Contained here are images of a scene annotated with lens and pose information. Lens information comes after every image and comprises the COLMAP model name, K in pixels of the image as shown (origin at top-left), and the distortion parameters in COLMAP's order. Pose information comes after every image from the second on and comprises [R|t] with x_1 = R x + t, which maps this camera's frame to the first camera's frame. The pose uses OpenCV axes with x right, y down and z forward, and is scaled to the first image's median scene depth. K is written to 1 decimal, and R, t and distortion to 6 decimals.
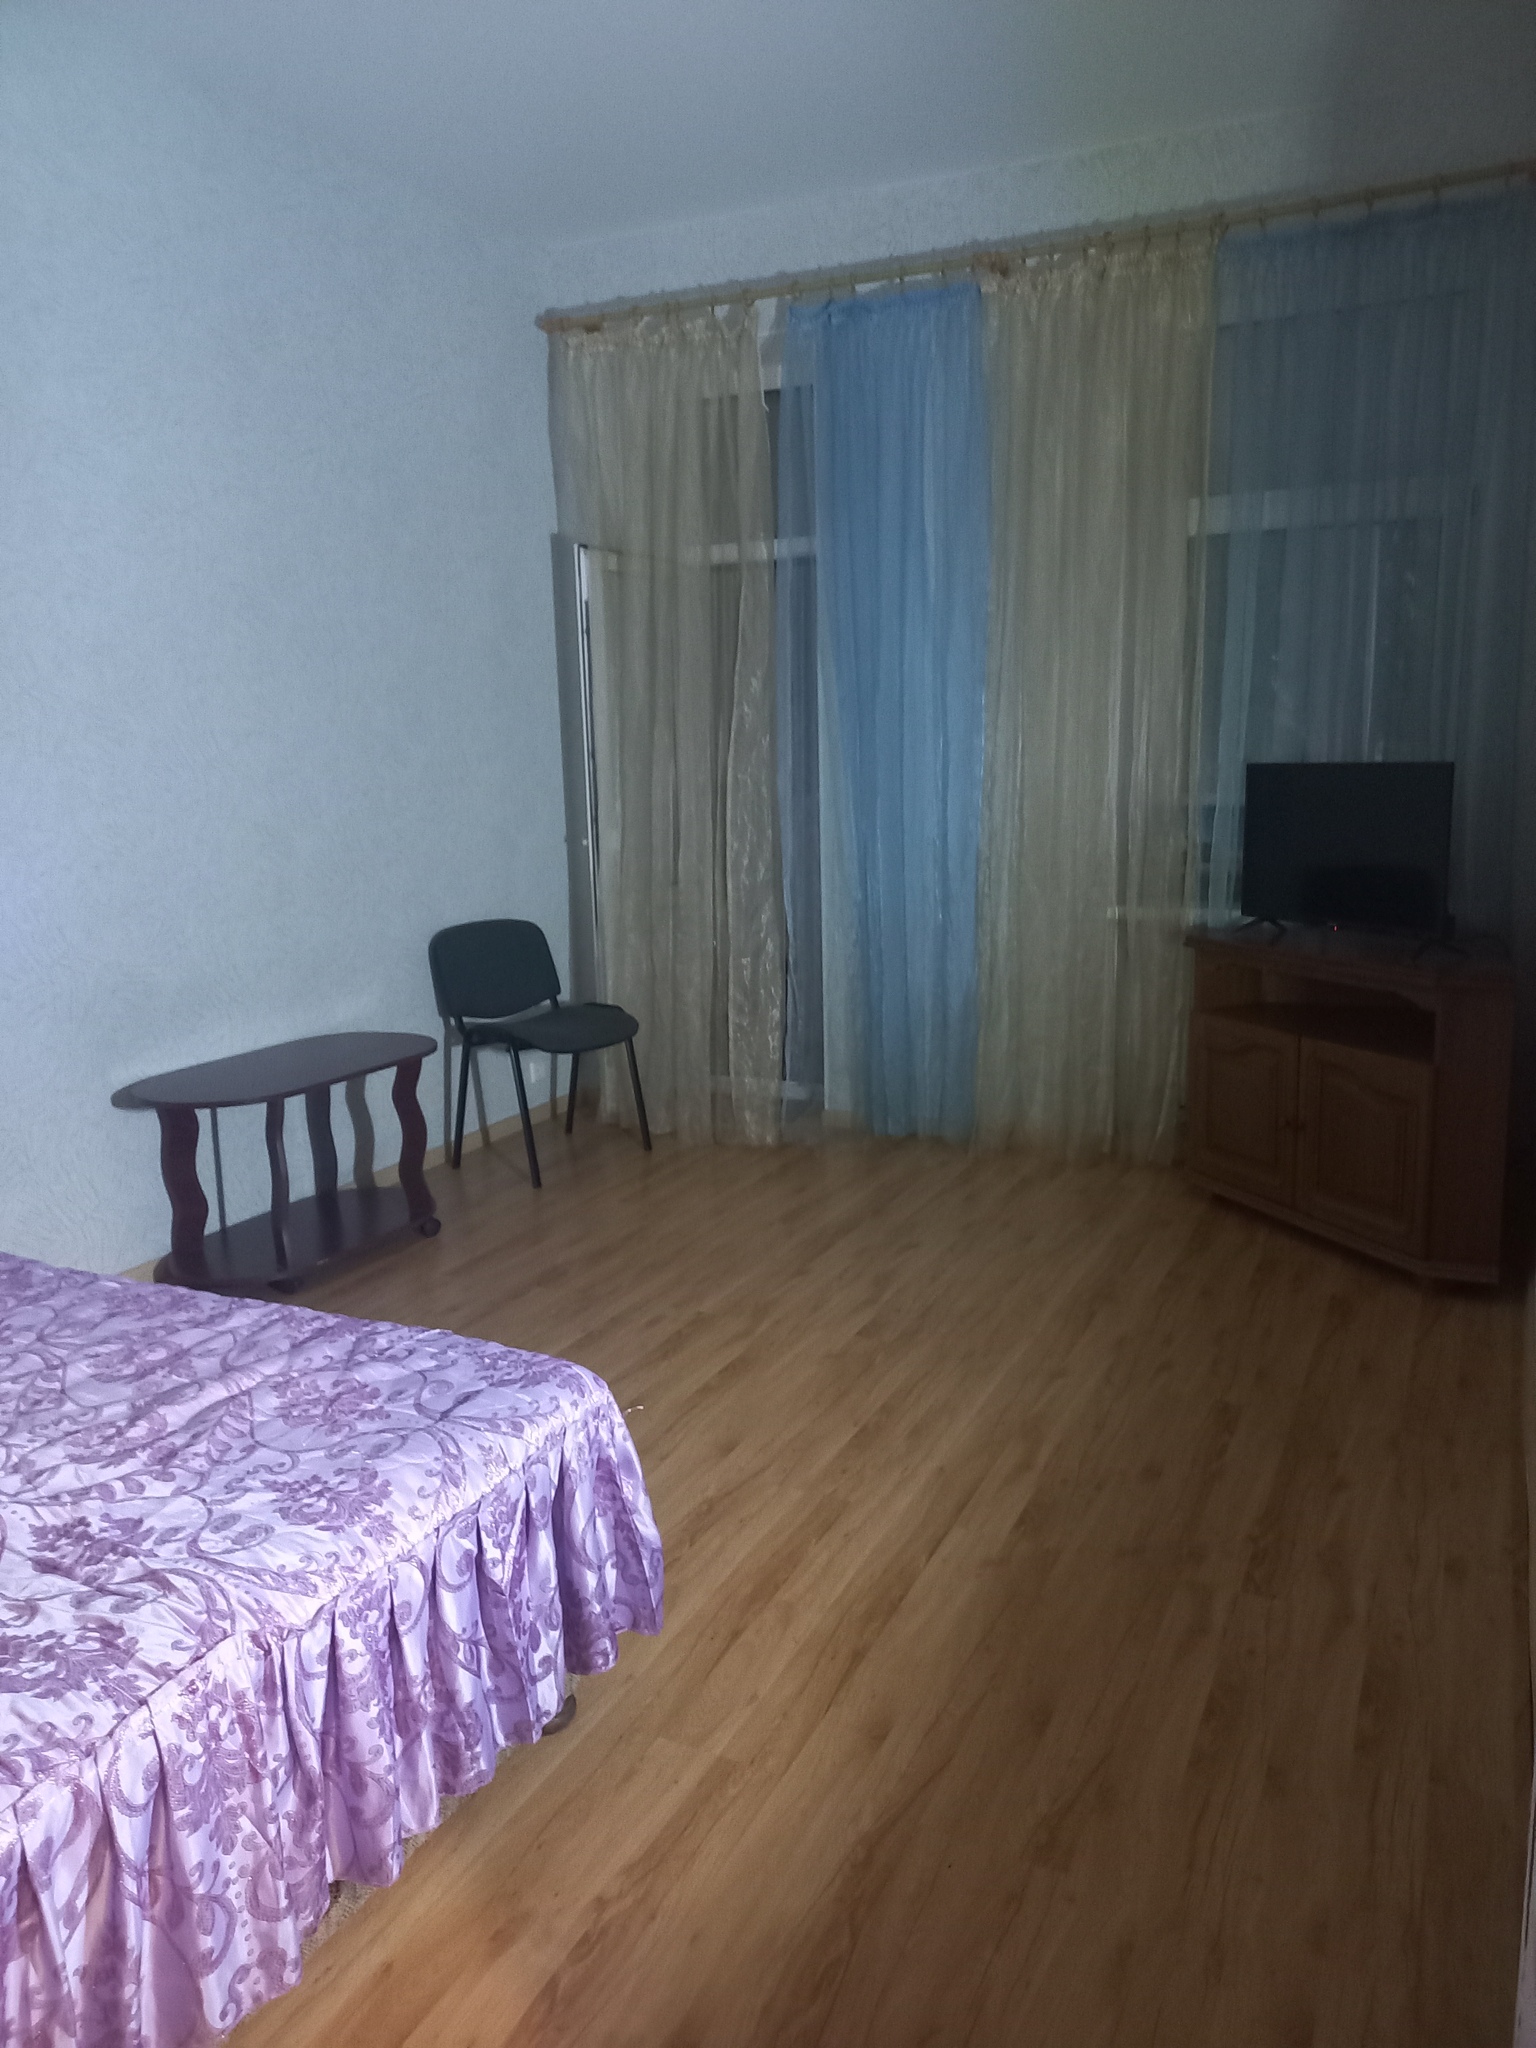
lens RADIAL K [[1515.8, 0, 768.0], [0, 1515.8, 1024.0], [0, 0, 1]] dist [0.062749, -0.025138]
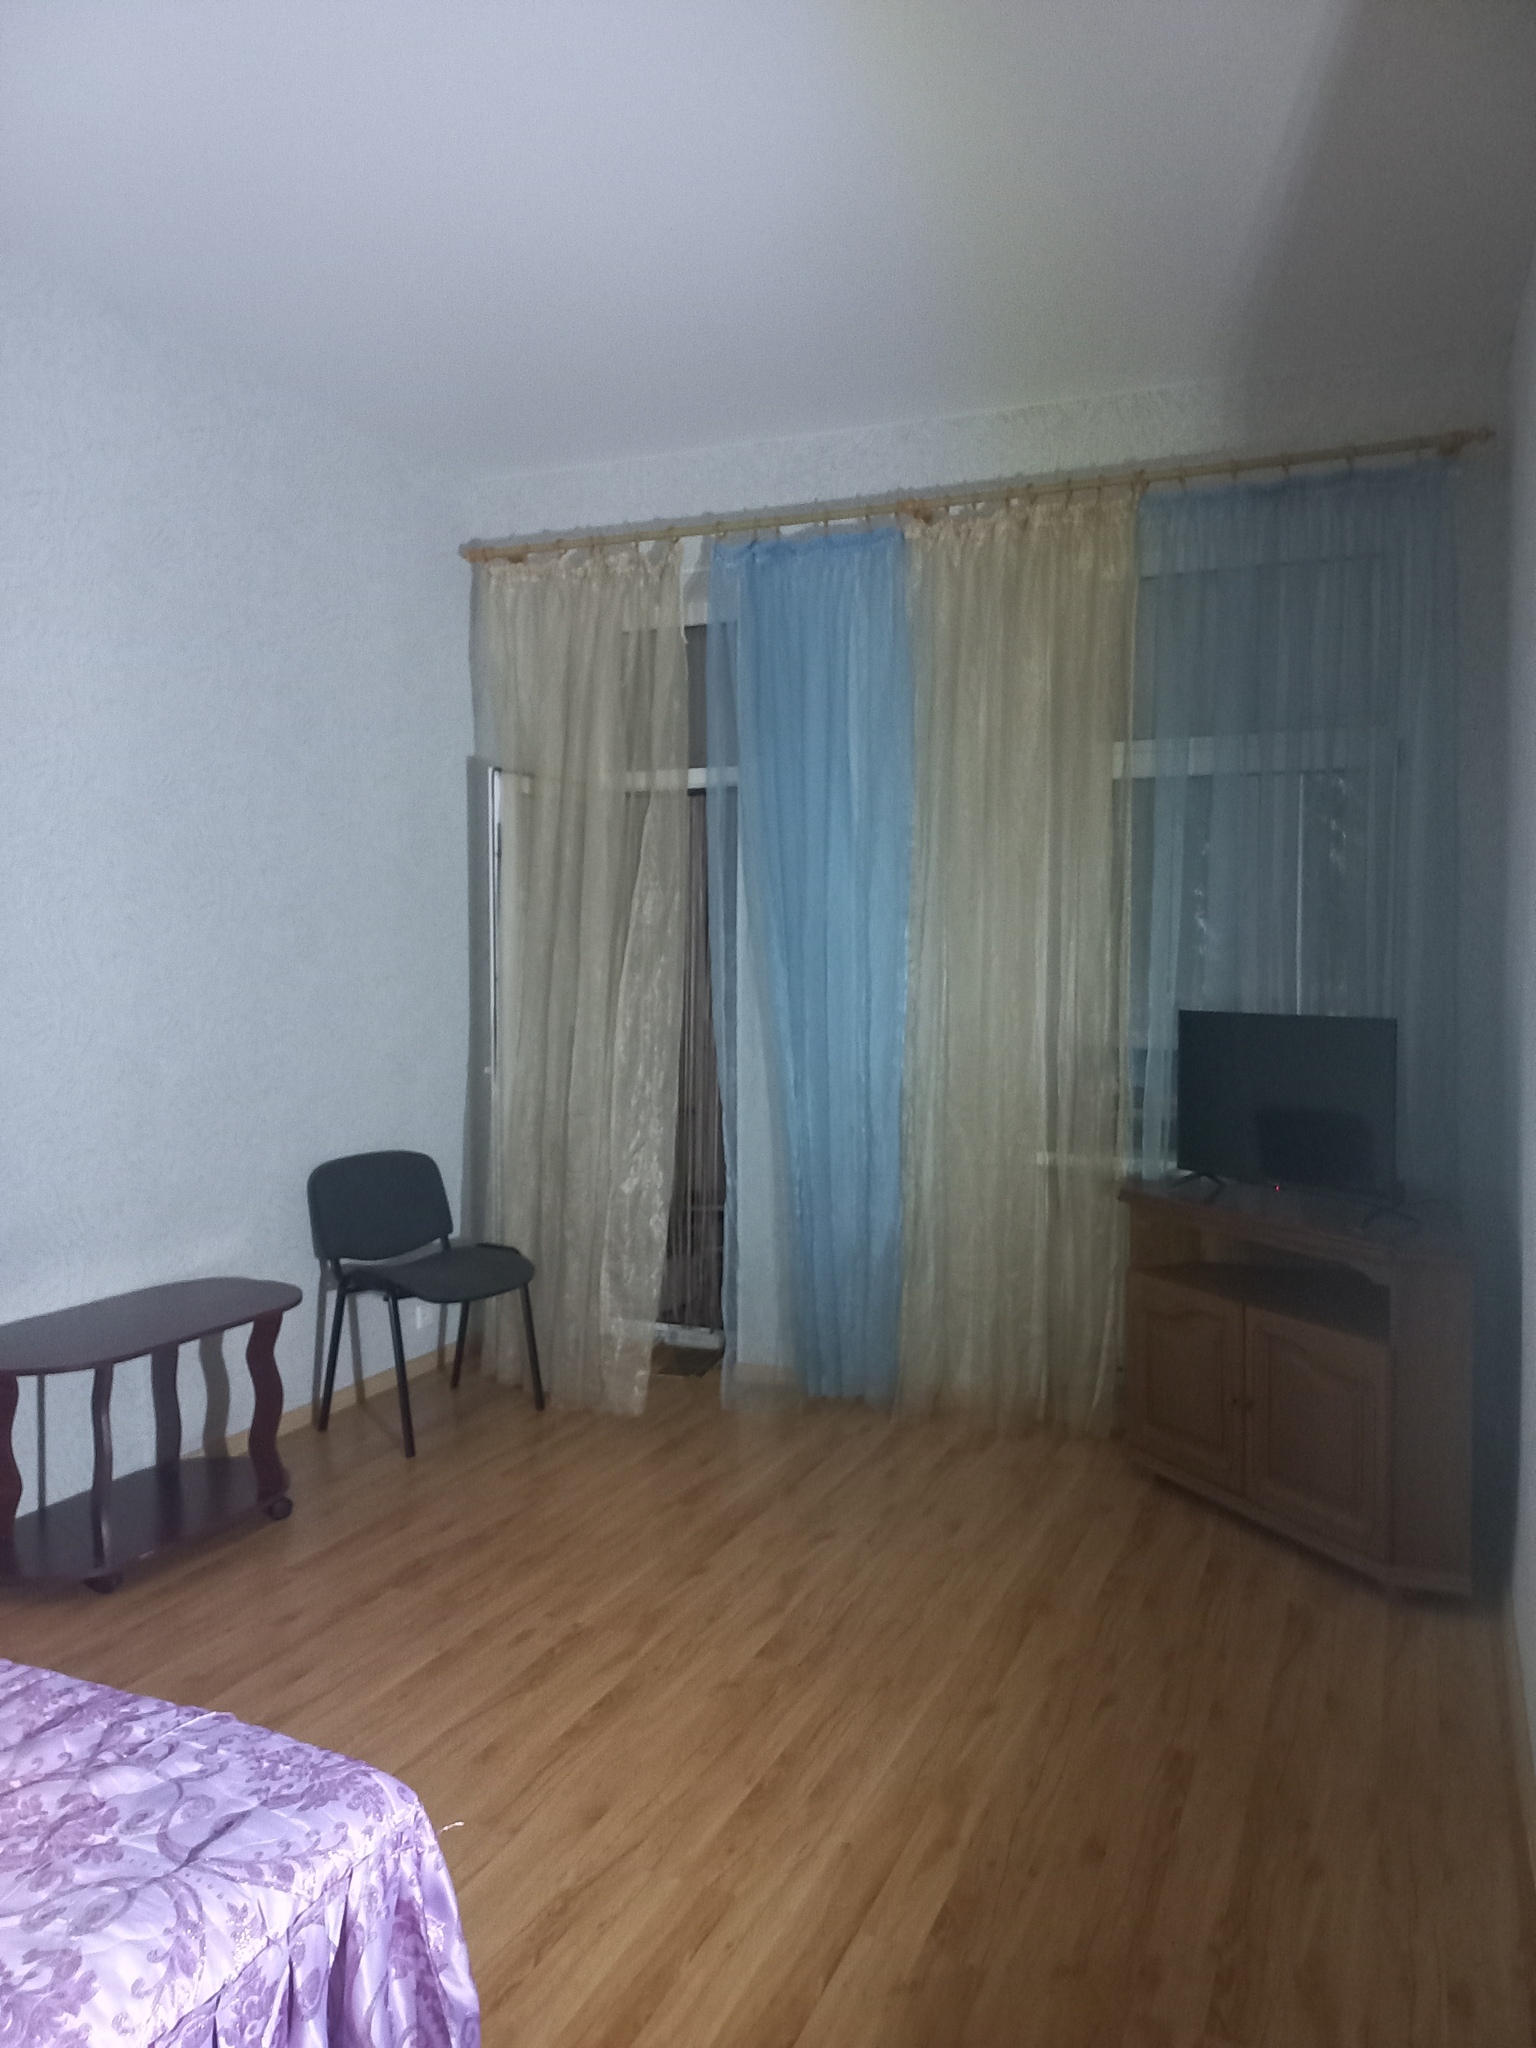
lens RADIAL K [[1476.5, 0, 768.0], [0, 1476.5, 1024.0], [0, 0, 1]] dist [0.089782, -0.081280]
pose [[0.999093, 0.021743, 0.036604, 0.038982], [-0.016690, 0.990964, -0.133083, -0.059239], [-0.039167, 0.132351, 0.990429, 0.157596]]
